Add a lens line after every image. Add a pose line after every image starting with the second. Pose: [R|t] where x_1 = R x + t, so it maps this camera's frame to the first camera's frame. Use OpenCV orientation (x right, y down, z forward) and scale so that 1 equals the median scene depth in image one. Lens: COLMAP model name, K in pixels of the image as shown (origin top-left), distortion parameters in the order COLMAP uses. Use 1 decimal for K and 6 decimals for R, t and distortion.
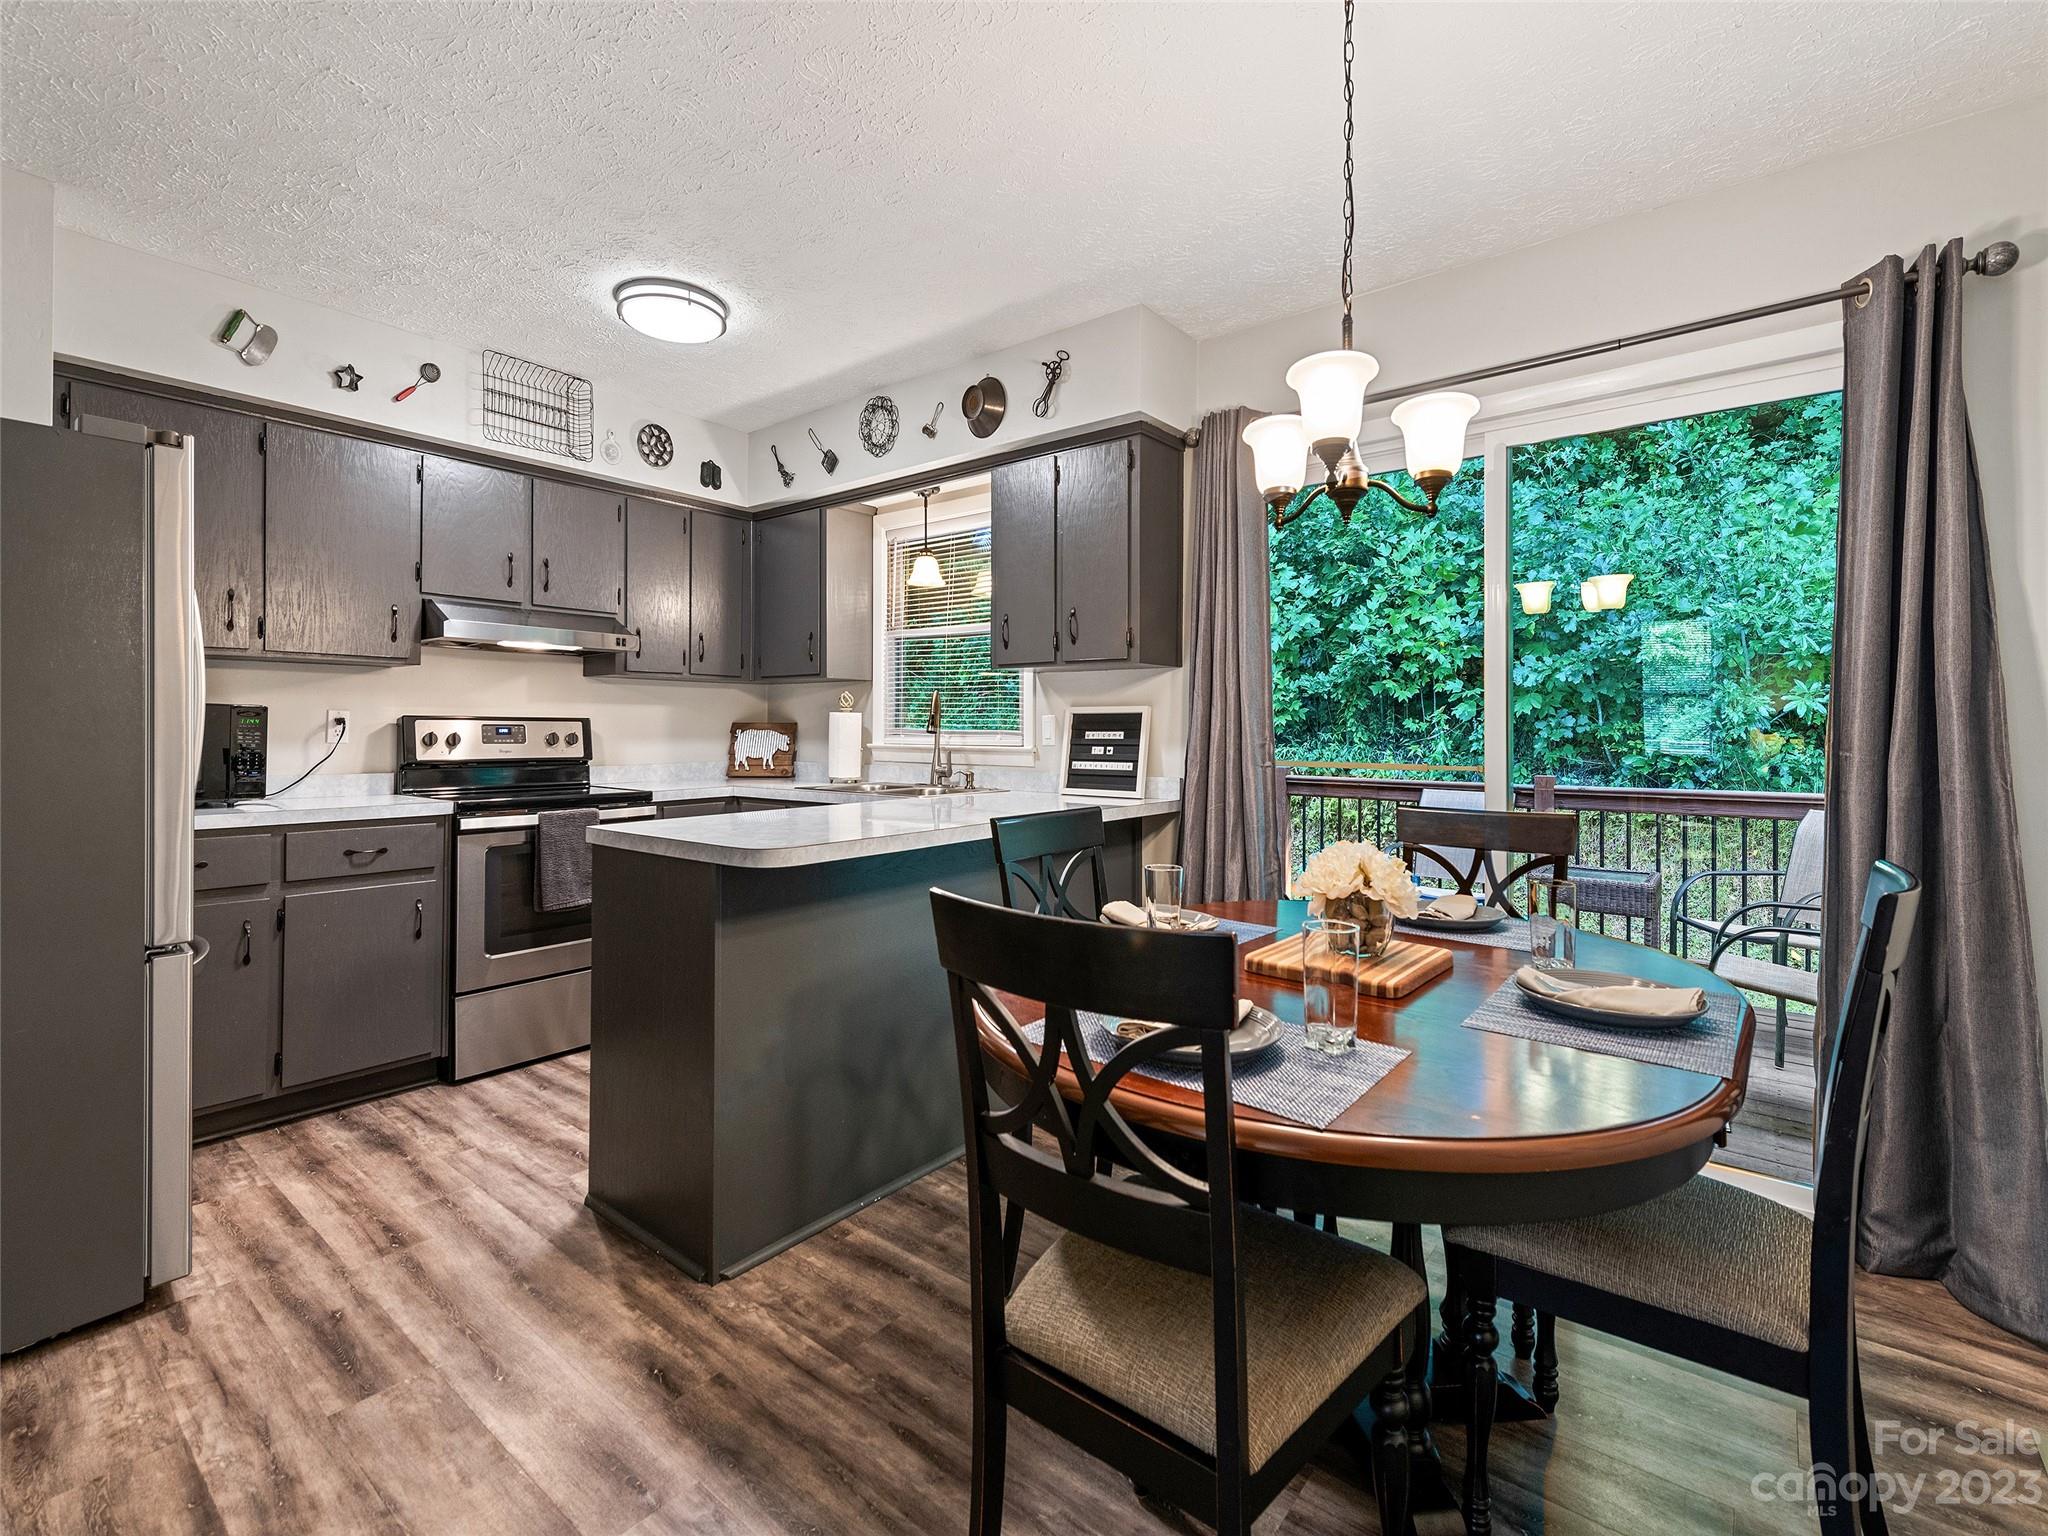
lens RADIAL K [[914.9, 0, 1026.3], [0, 914.9, 729.7], [0, 0, 1]] dist [0.016491, 0.000314]
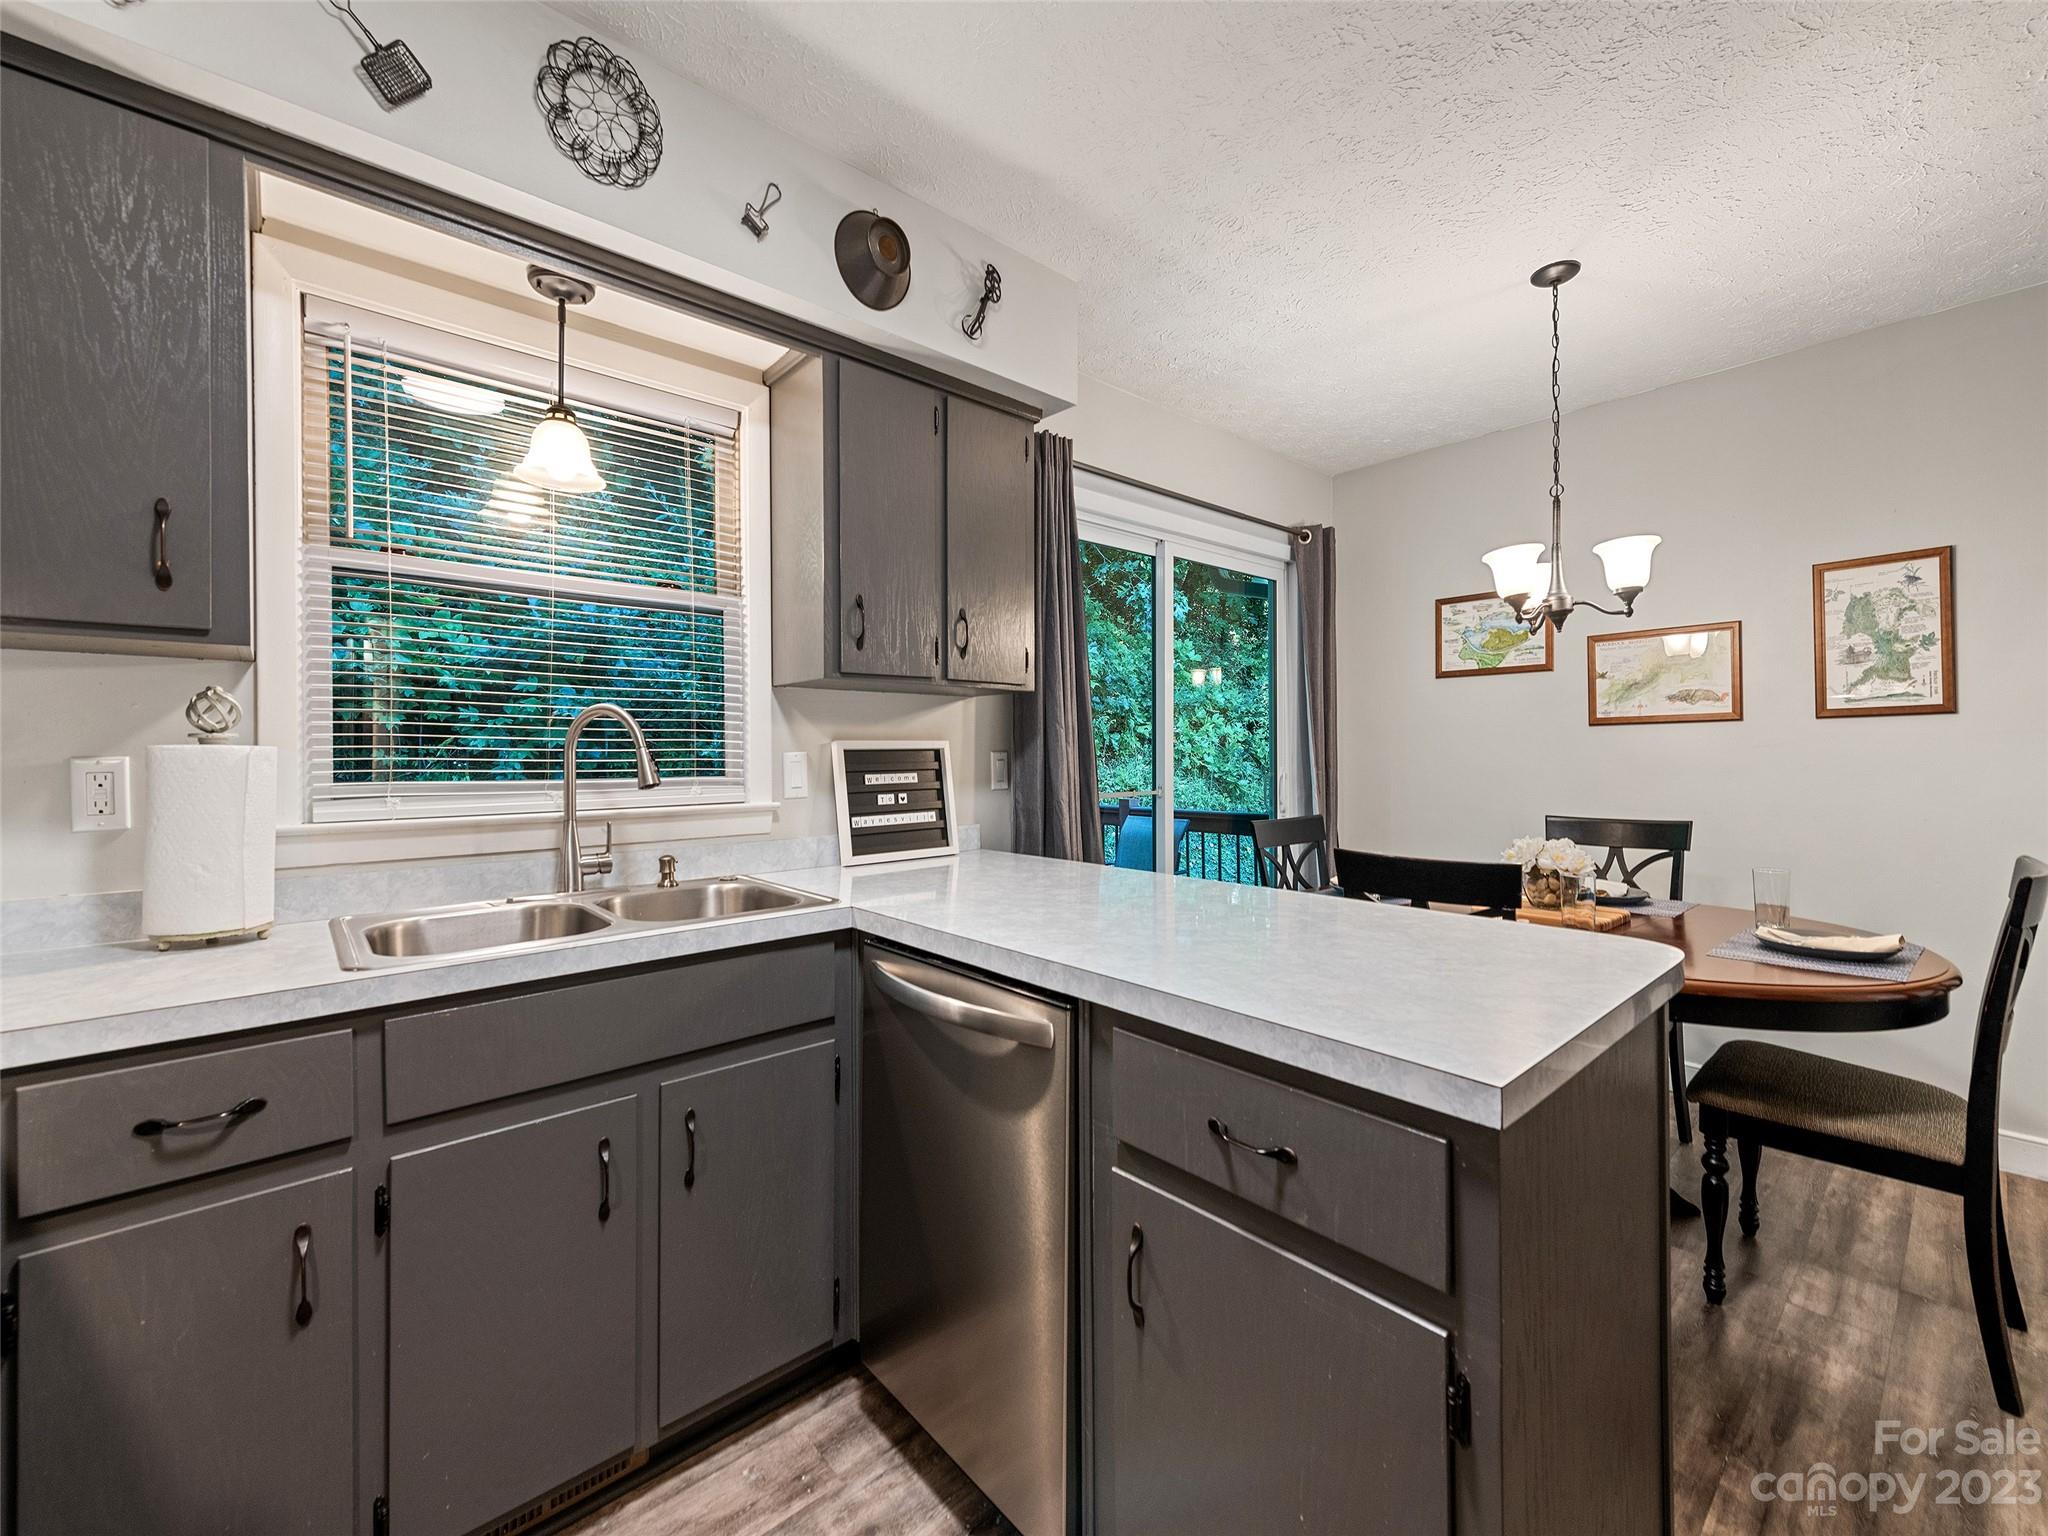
lens RADIAL K [[834.5, 0, 1000.1], [0, 834.5, 756.3], [0, 0, 1]] dist [0.013444, -0.002754]
pose [[0.182151, -0.010404, 0.983216, -0.541651], [0.010742, 0.999905, 0.008591, -0.016359], [-0.983212, 0.008997, 0.182245, 0.742109]]
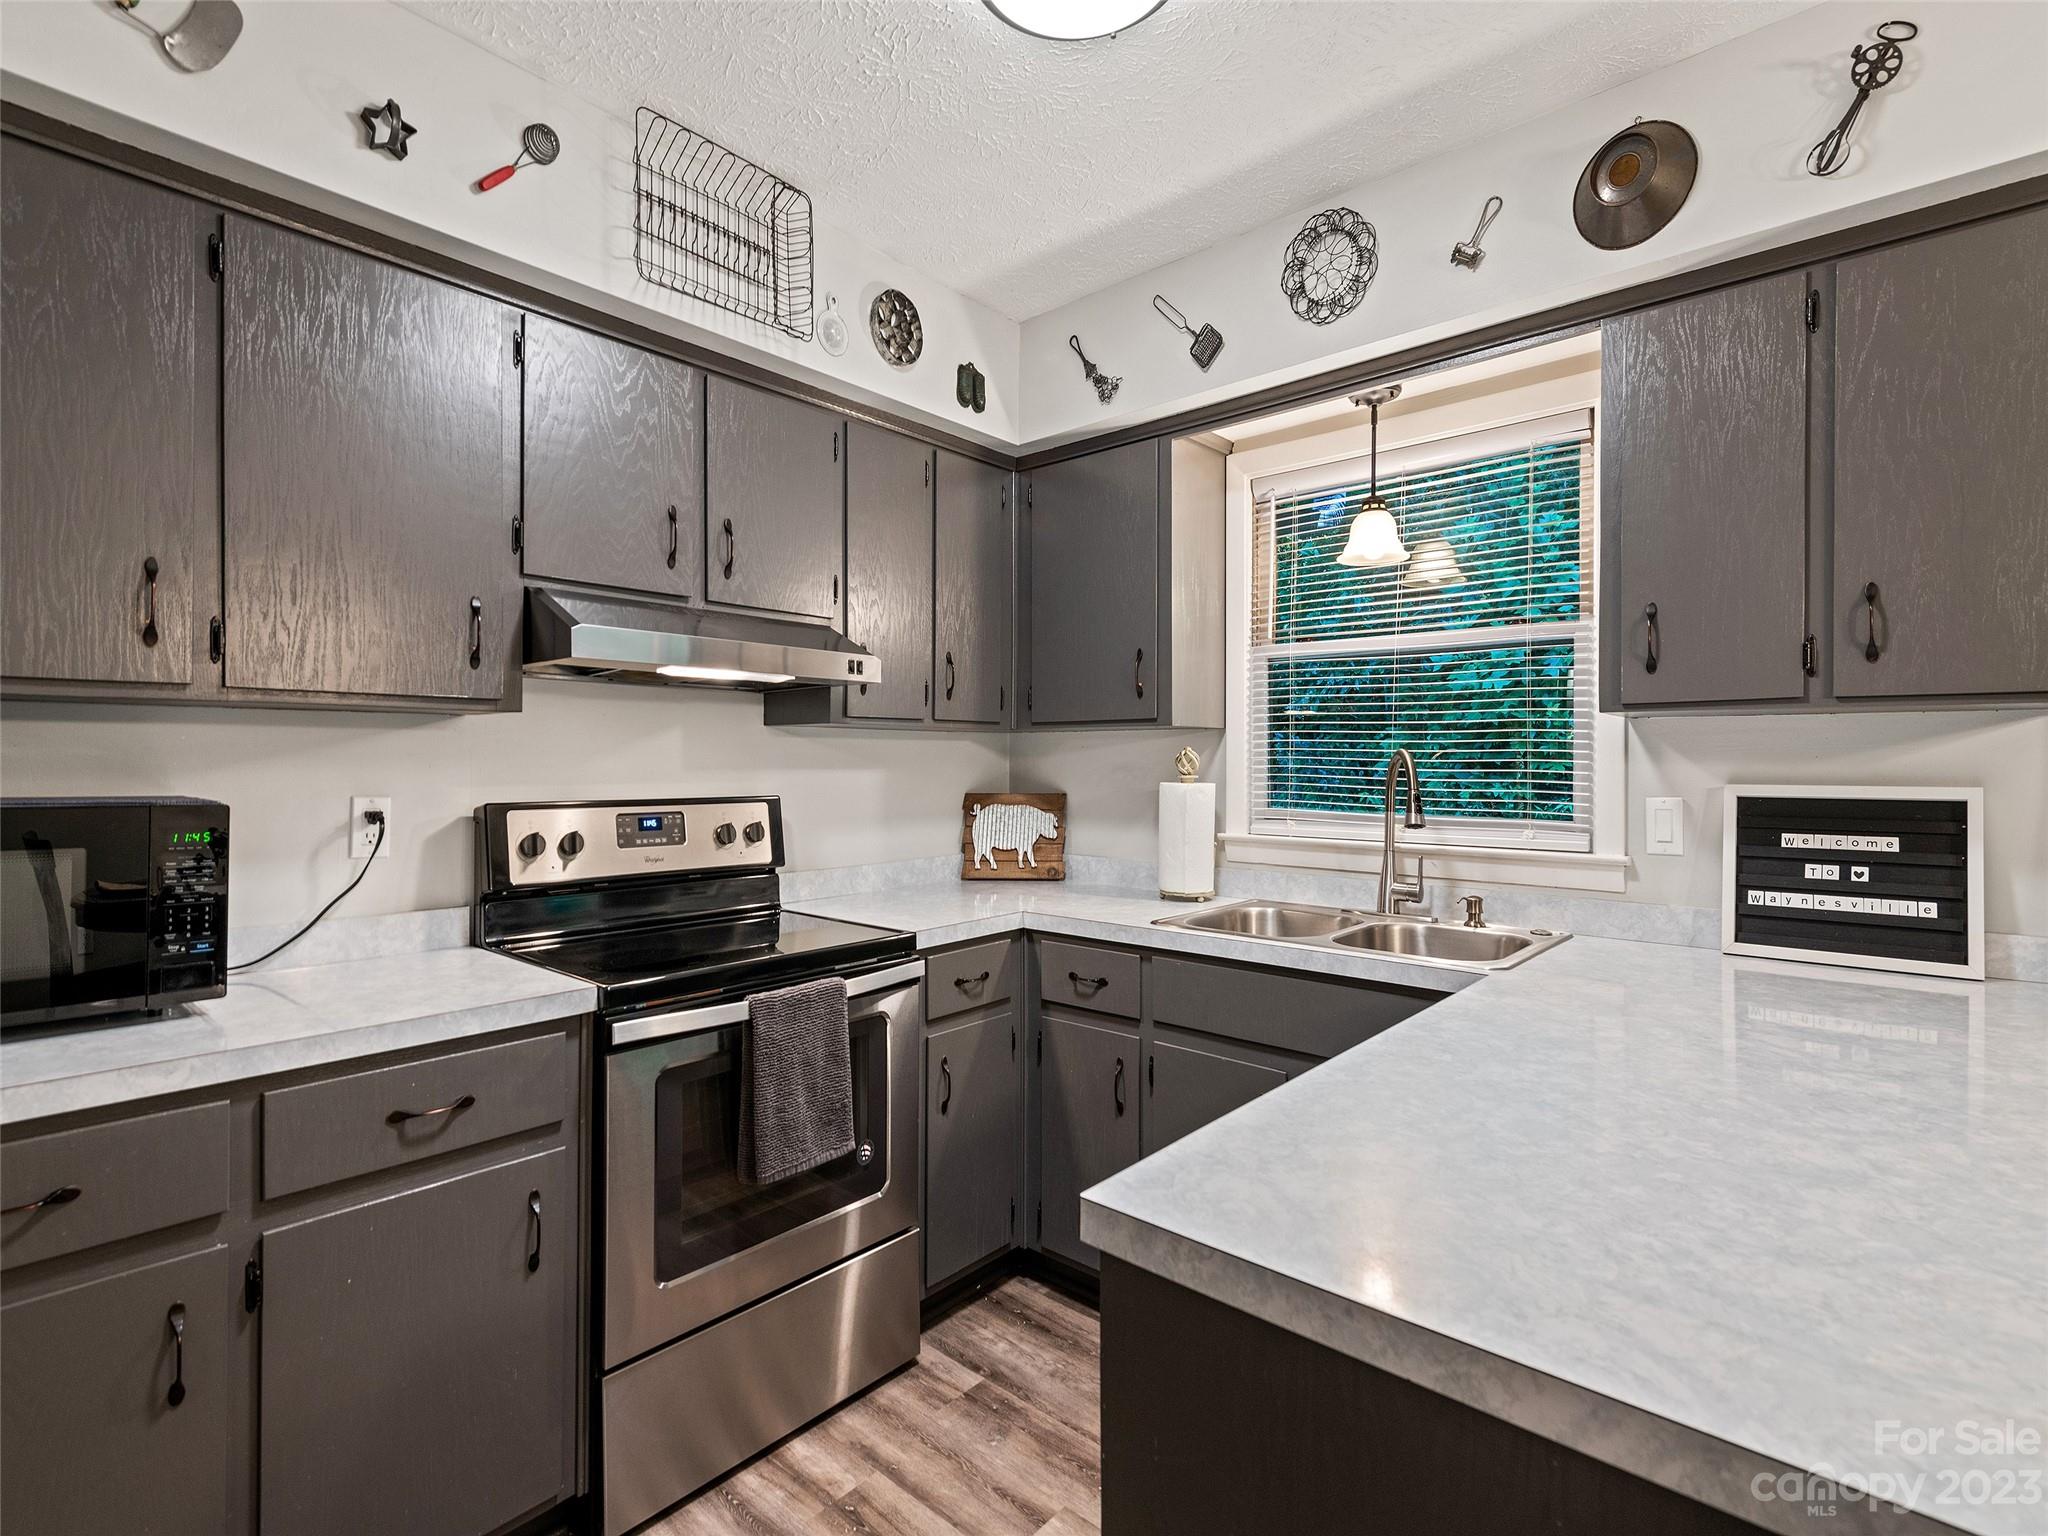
lens RADIAL K [[994.6, 0, 1058.5], [0, 994.6, 769.0], [0, 0, 1]] dist [0.017391, -0.002019]
pose [[0.999425, -0.003599, -0.033716, -0.307741], [0.003744, 0.999984, 0.004250, -0.036110], [0.033700, -0.004374, 0.999422, 0.406830]]
